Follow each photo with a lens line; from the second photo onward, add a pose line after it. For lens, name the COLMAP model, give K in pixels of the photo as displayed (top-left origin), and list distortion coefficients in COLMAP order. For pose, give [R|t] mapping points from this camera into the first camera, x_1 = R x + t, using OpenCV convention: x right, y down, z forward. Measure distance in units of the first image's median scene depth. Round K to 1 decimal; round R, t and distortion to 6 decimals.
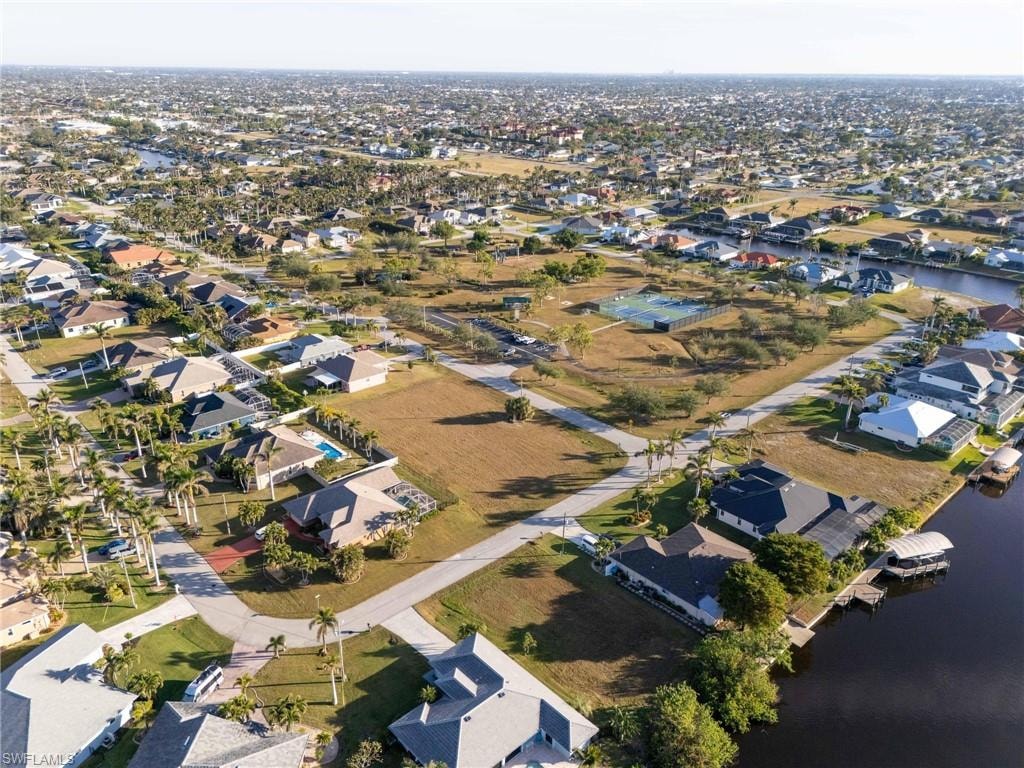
lens RADIAL K [[741.6, 0, 512.0], [0, 741.6, 384.0], [0, 0, 1]] dist [0.086499, -0.092248]
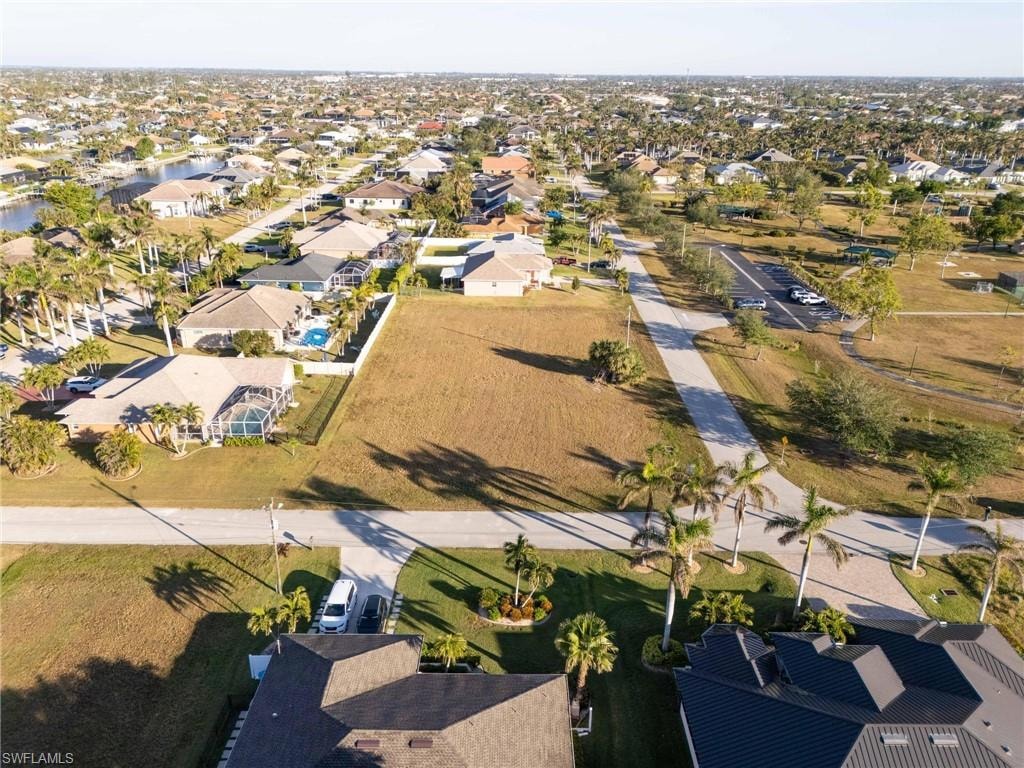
lens RADIAL K [[741.6, 0, 512.0], [0, 741.6, 384.0], [0, 0, 1]] dist [0.086499, -0.092248]
pose [[0.735037, 0.260575, -0.625956, 0.288536], [-0.265922, 0.960026, 0.087381, 0.019582], [0.623703, 0.102227, 0.774948, 0.491444]]
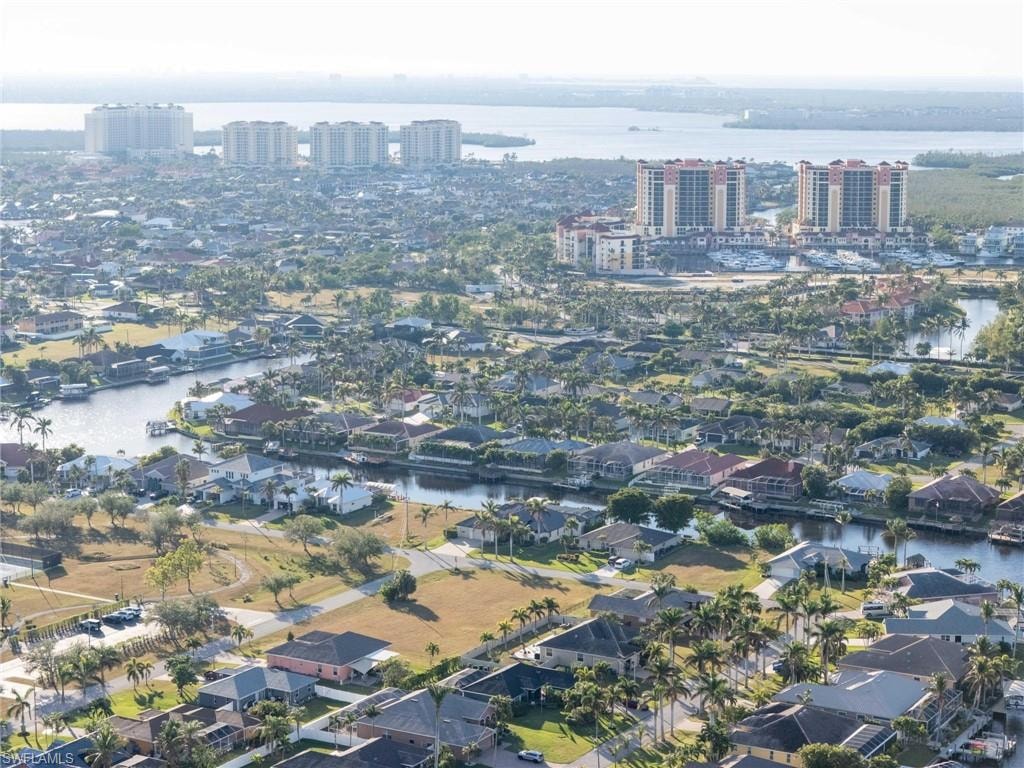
lens RADIAL K [[2047.8, 0, 512.0], [0, 2047.8, 384.0], [0, 0, 1]] dist [-0.199027, 0.913835]
pose [[-0.298470, -0.156729, 0.941463, -2.084128], [0.362496, 0.893892, 0.263731, -0.708013], [-0.882900, 0.419993, -0.209986, 1.210350]]
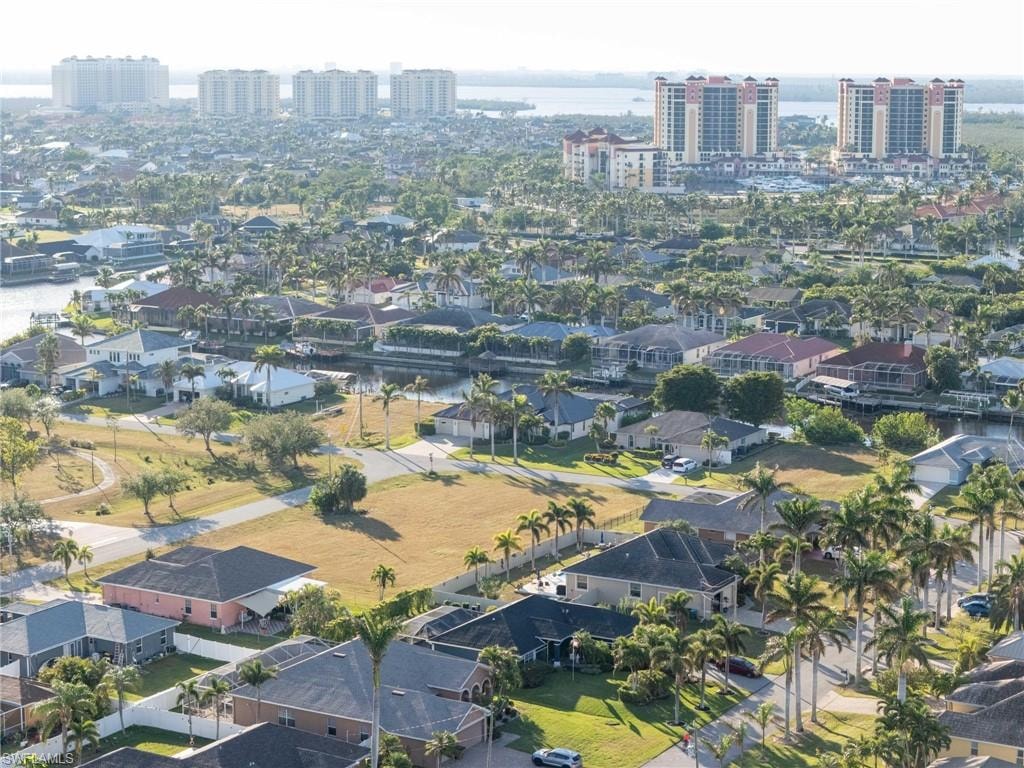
lens RADIAL K [[2047.8, 0, 512.0], [0, 2047.8, 384.0], [0, 0, 1]] dist [-0.199027, 0.913835]
pose [[-0.299358, -0.156867, 0.941157, -1.345743], [0.360985, 0.894452, 0.263903, -0.366250], [-0.883218, 0.418745, -0.211135, 1.107185]]
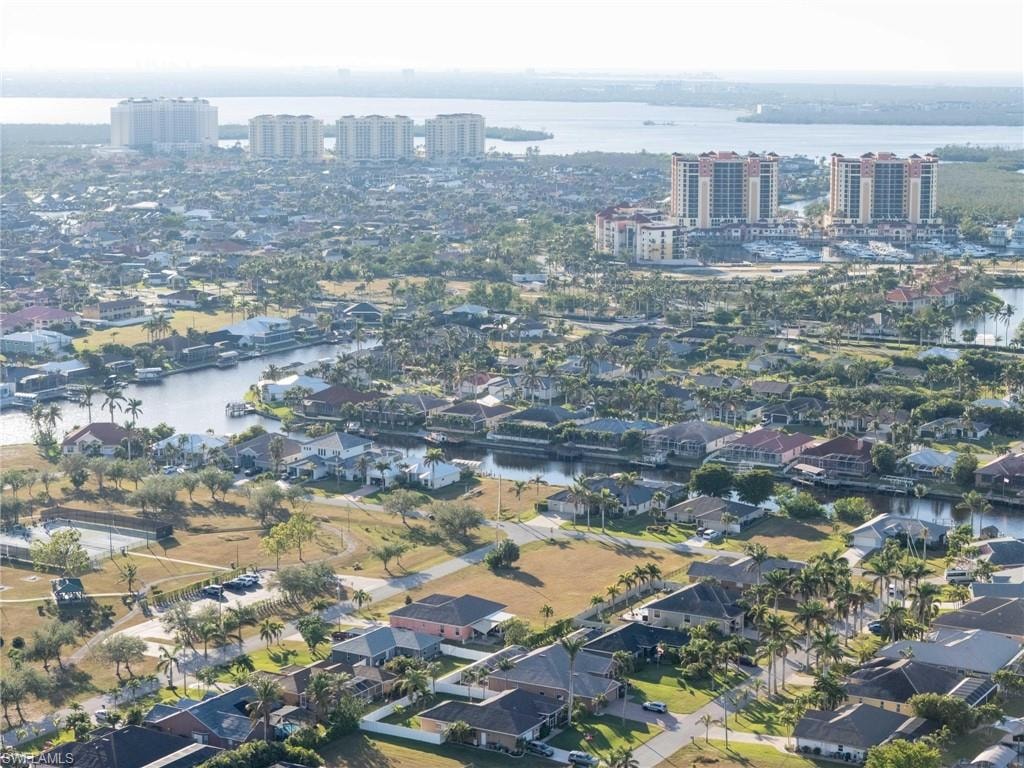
lens RADIAL K [[2047.8, 0, 512.0], [0, 2047.8, 384.0], [0, 0, 1]] dist [-0.199027, 0.913835]
pose [[-0.296993, -0.159199, 0.941515, -2.156474], [0.362409, 0.893436, 0.265389, -0.758353], [-0.883433, 0.420032, -0.207649, 1.337413]]
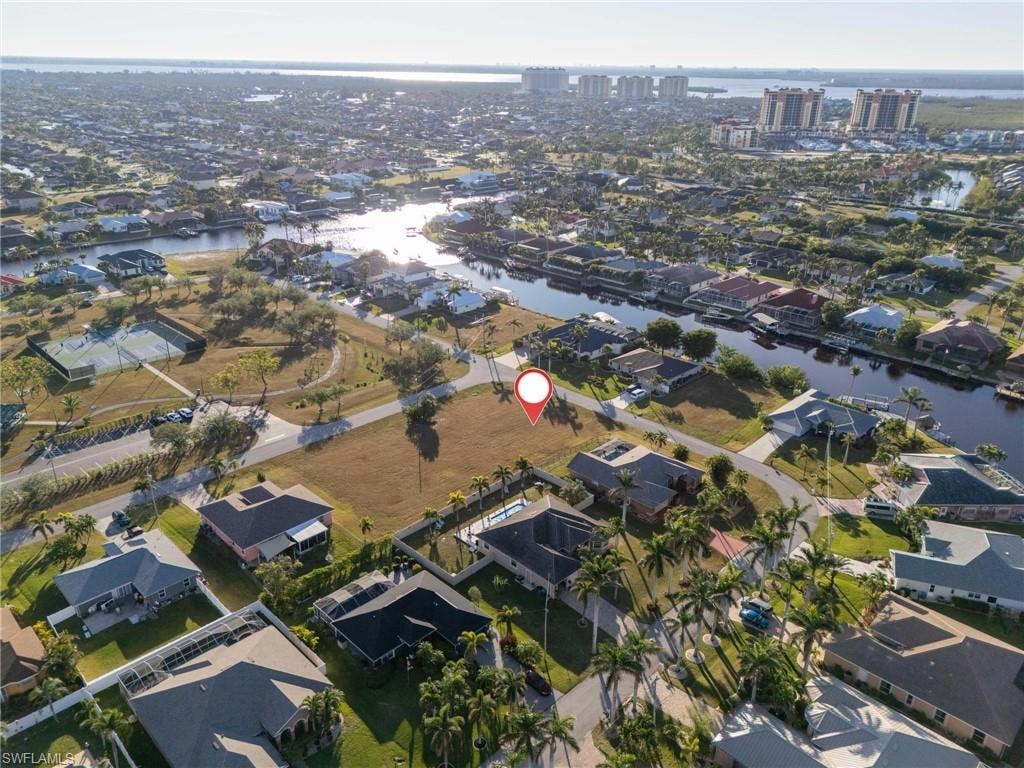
lens RADIAL K [[741.6, 0, 512.0], [0, 741.6, 384.0], [0, 0, 1]] dist [0.086499, -0.092248]
pose [[-0.039629, -0.400697, 0.915353, -0.824623], [0.373091, 0.843886, 0.385564, -0.309001], [-0.926948, 0.356790, 0.116054, 0.725178]]
